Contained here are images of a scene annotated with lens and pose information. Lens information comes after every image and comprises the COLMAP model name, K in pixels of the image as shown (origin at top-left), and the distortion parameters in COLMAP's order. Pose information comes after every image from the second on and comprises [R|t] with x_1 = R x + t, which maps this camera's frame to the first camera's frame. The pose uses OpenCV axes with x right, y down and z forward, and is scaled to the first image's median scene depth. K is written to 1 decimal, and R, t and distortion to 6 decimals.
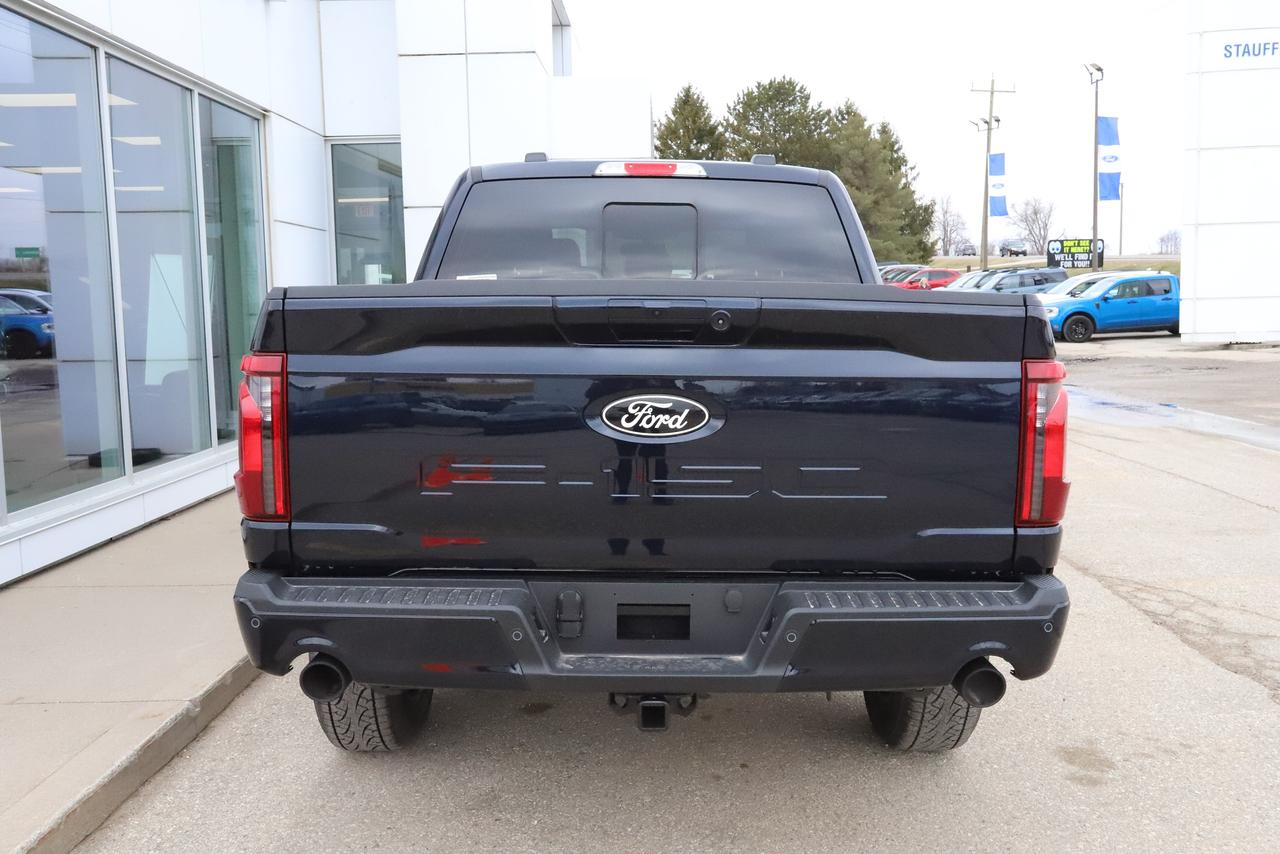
lens RADIAL K [[1170.5, 0, 649.5], [0, 1170.5, 426.9], [0, 0, 1]] dist [0.025880, 0.004197]
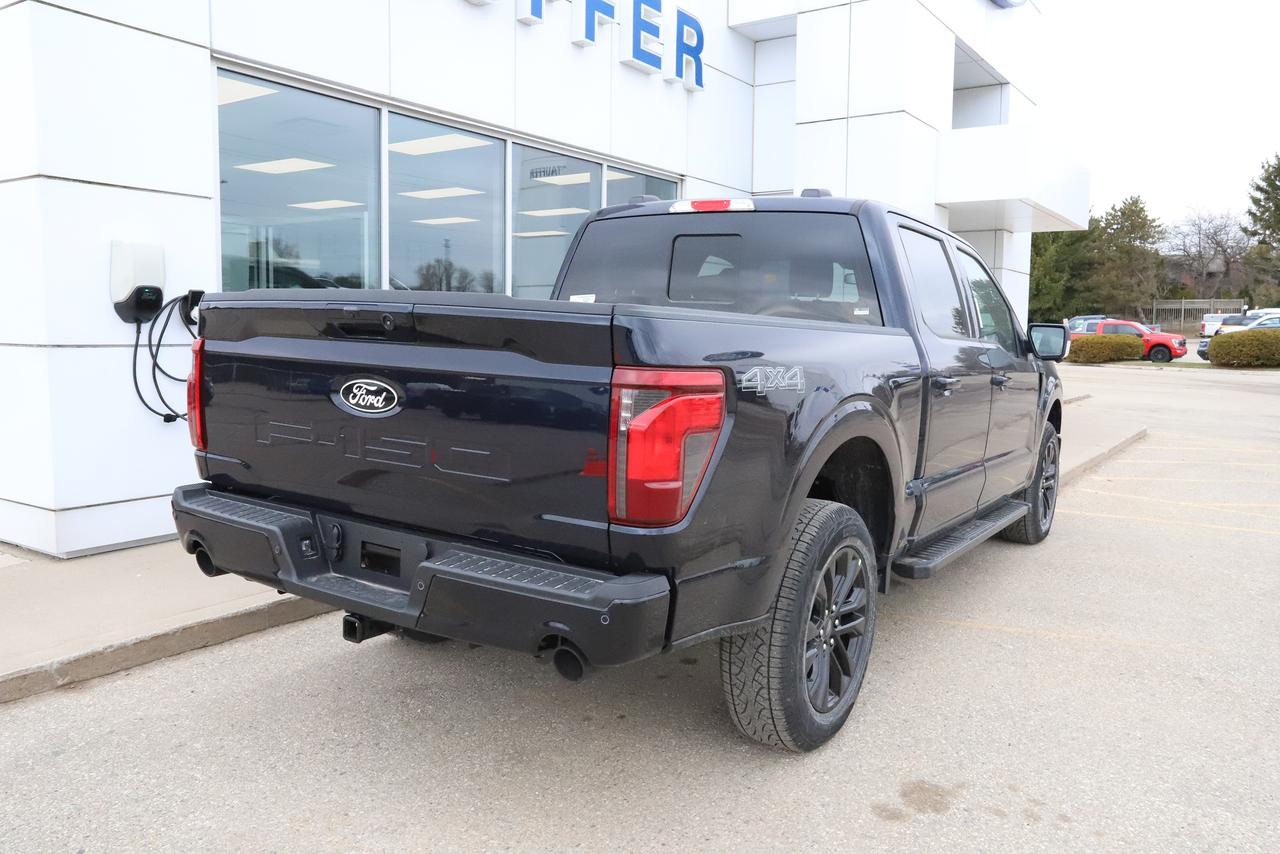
lens RADIAL K [[972.6, 0, 638.7], [0, 972.6, 421.8], [0, 0, 1]] dist [-0.013971, 0.008803]
pose [[0.832761, 0.079123, -0.547950, 0.610706], [-0.086581, 0.996169, 0.012263, -0.014547], [0.546821, 0.037230, 0.836421, 0.202528]]
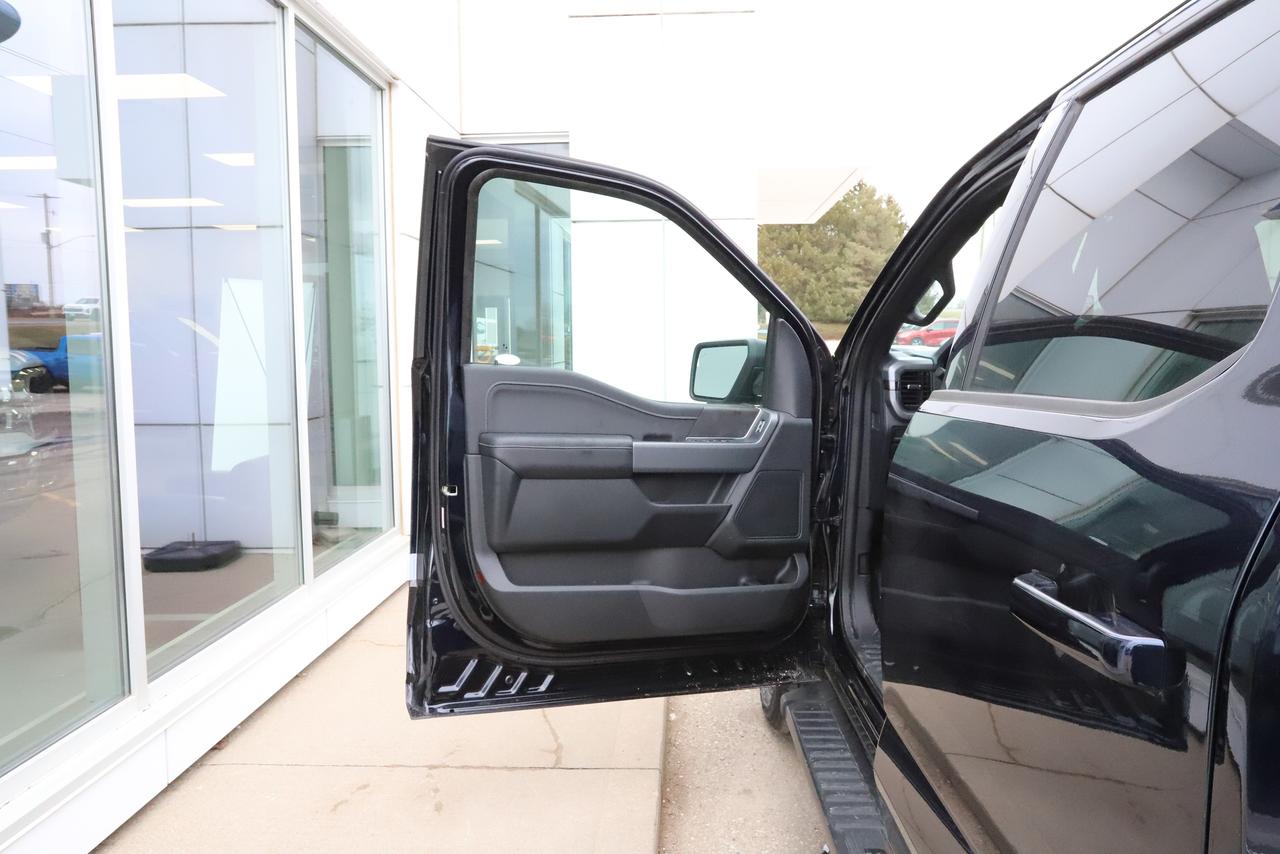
lens RADIAL K [[963.2, 0, 661.7], [0, 963.2, 407.1], [0, 0, 1]] dist [-0.014077, 0.004482]
pose [[0.999945, 0.002755, -0.010099, -0.392461], [-0.003182, 0.999090, -0.042543, -0.115153], [0.009973, 0.042573, 0.999044, 1.074779]]
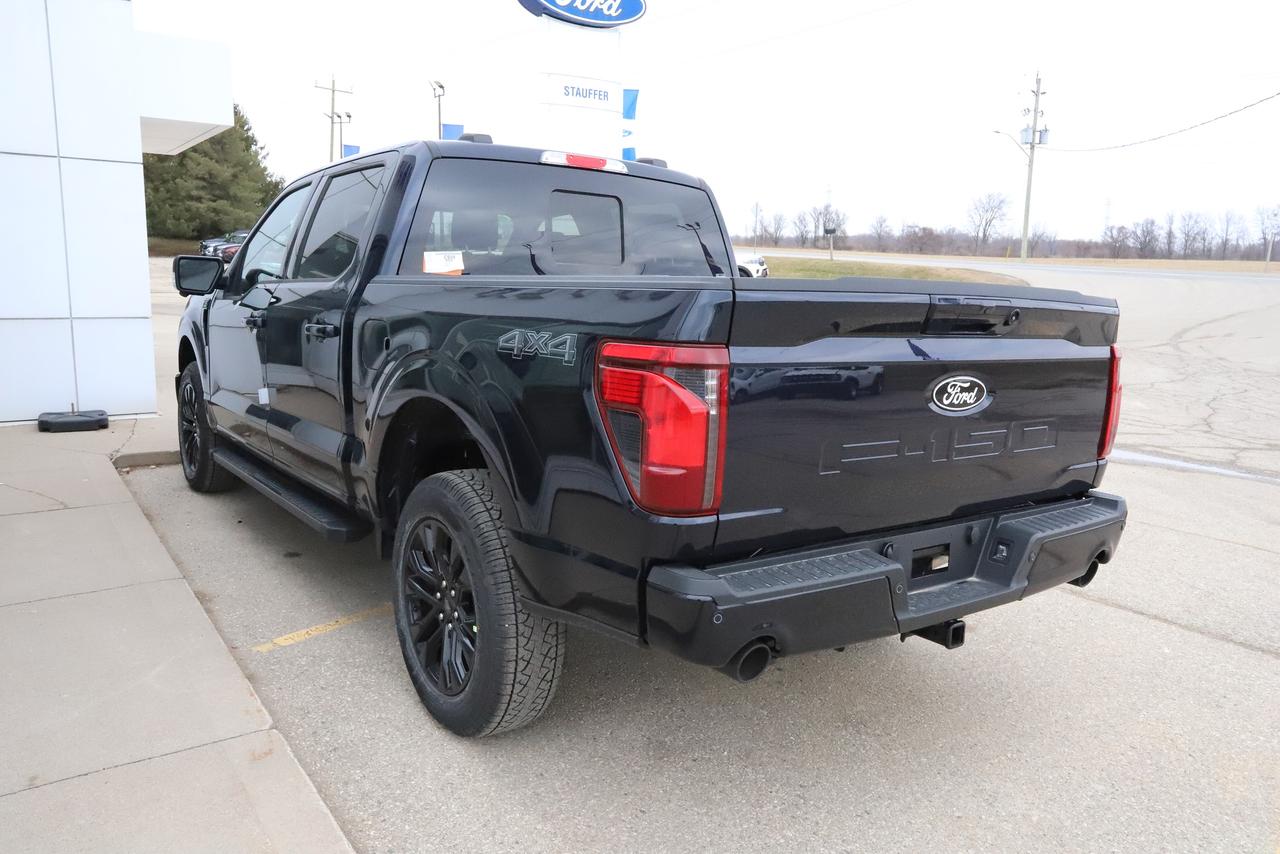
lens RADIAL K [[963.2, 0, 665.7], [0, 963.2, 425.3], [0, 0, 1]] dist [-0.014077, 0.004482]
pose [[0.804350, -0.059982, 0.591121, -0.613465], [0.027381, 0.997576, 0.063968, -0.035980], [-0.593525, -0.035267, 0.804042, 0.274396]]
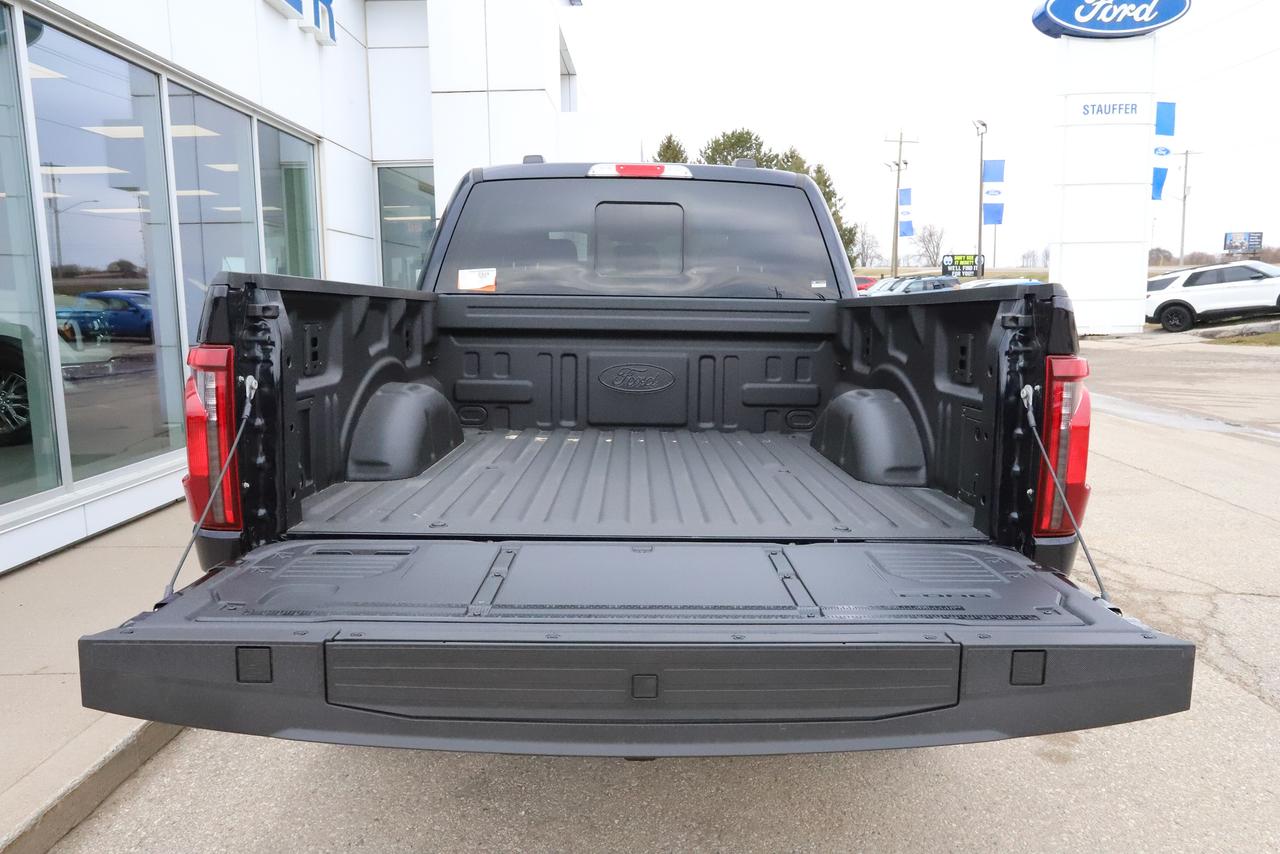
lens RADIAL K [[881.3, 0, 648.0], [0, 881.3, 422.6], [0, 0, 1]] dist [-0.028523, 0.026474]
pose [[0.999946, 0.003250, 0.009857, 0.001224], [-0.003556, 0.999508, 0.031172, -0.018763], [-0.009751, -0.031205, 0.999465, 0.237949]]
